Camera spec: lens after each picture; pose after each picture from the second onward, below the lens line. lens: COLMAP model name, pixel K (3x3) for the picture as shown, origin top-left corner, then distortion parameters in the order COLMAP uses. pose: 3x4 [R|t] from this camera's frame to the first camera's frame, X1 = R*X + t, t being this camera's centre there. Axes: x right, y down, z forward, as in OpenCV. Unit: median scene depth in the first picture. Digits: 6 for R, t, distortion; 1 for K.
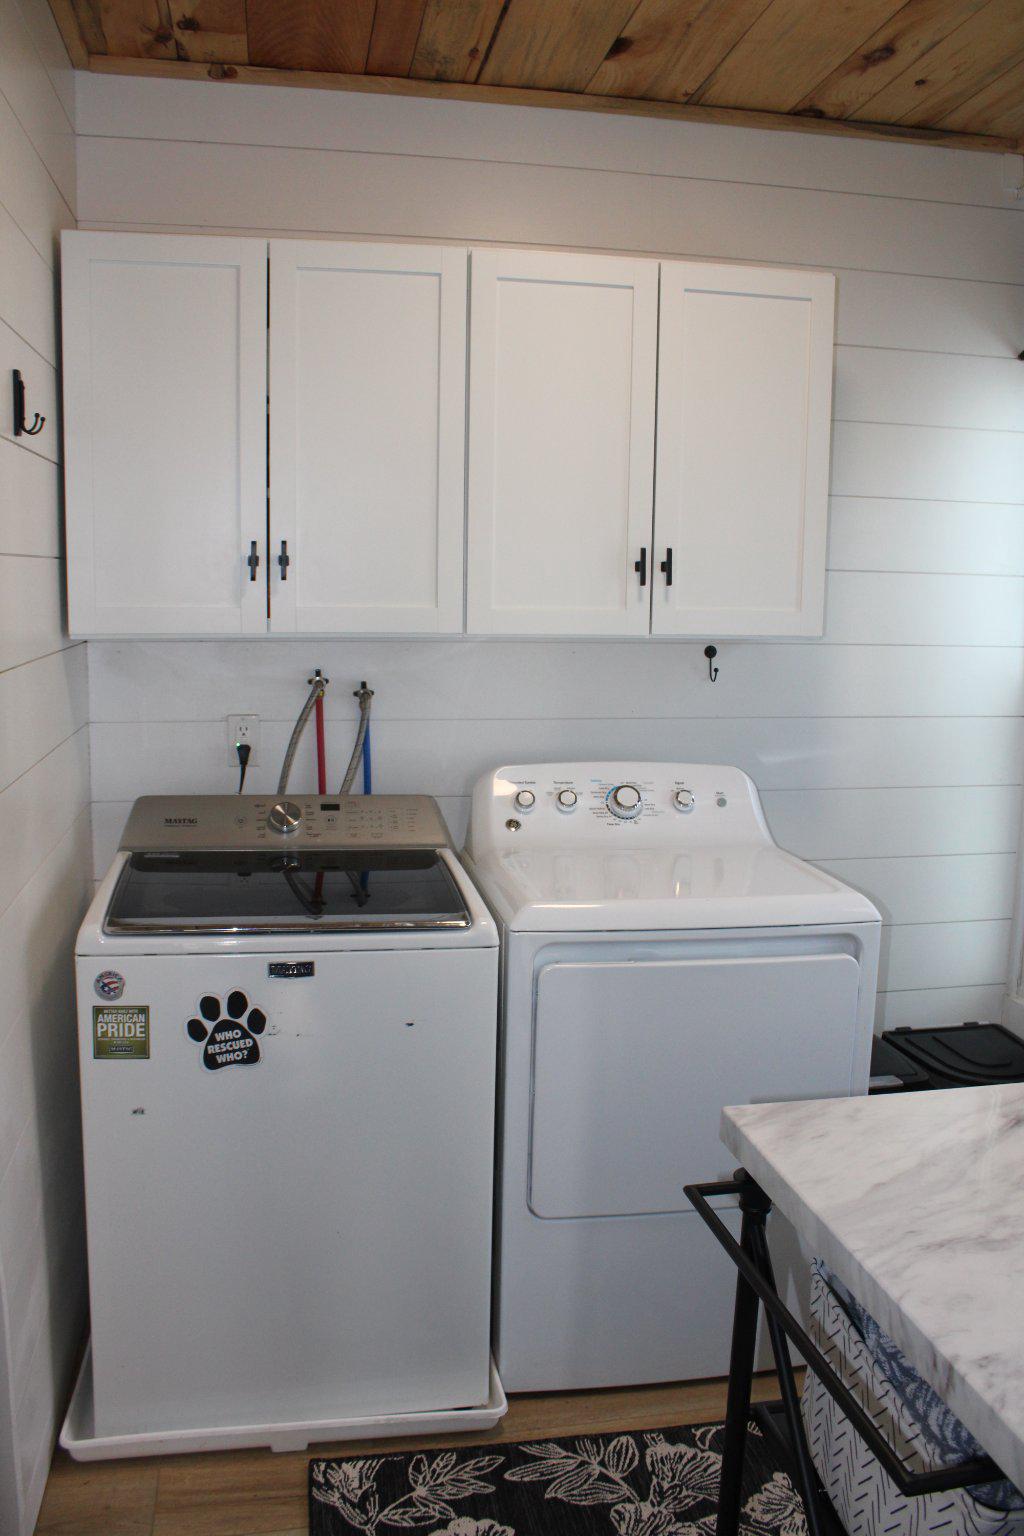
lens RADIAL K [[1304.9, 0, 522.5], [0, 1304.9, 767.3], [0, 0, 1]] dist [-0.148237, 0.112442]
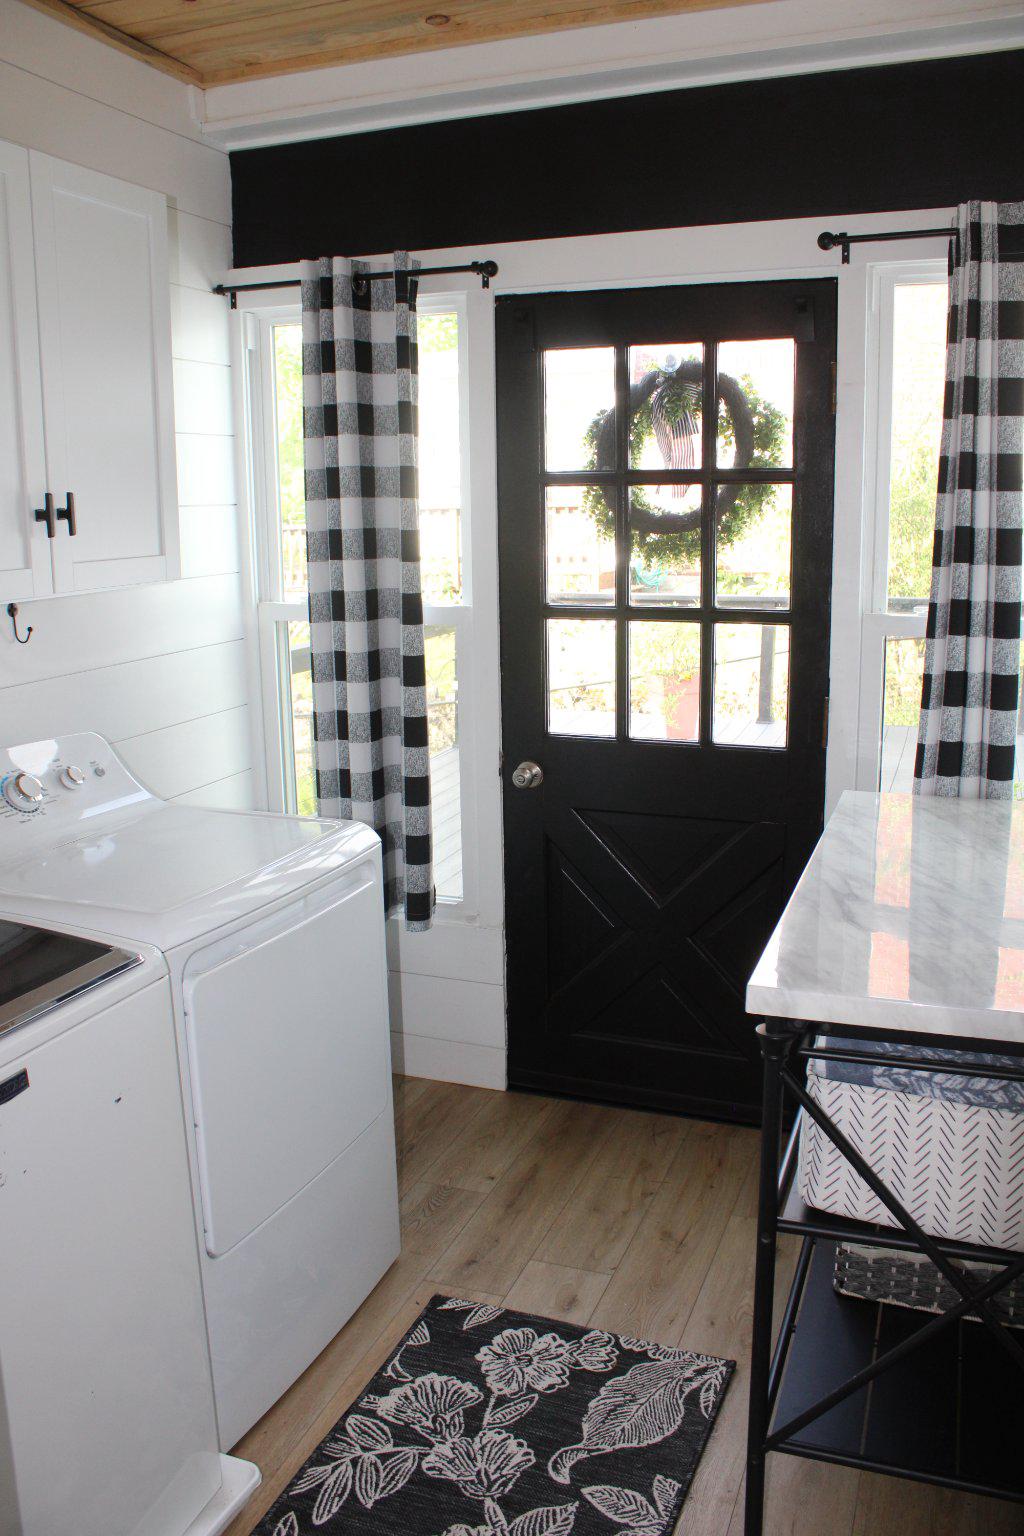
lens RADIAL K [[1304.9, 0, 522.5], [0, 1304.9, 767.3], [0, 0, 1]] dist [-0.148237, 0.112442]
pose [[0.499862, -0.193878, 0.844126, -0.592845], [0.137409, 0.980032, 0.143724, -0.083228], [-0.855135, 0.044148, 0.516521, 0.374768]]
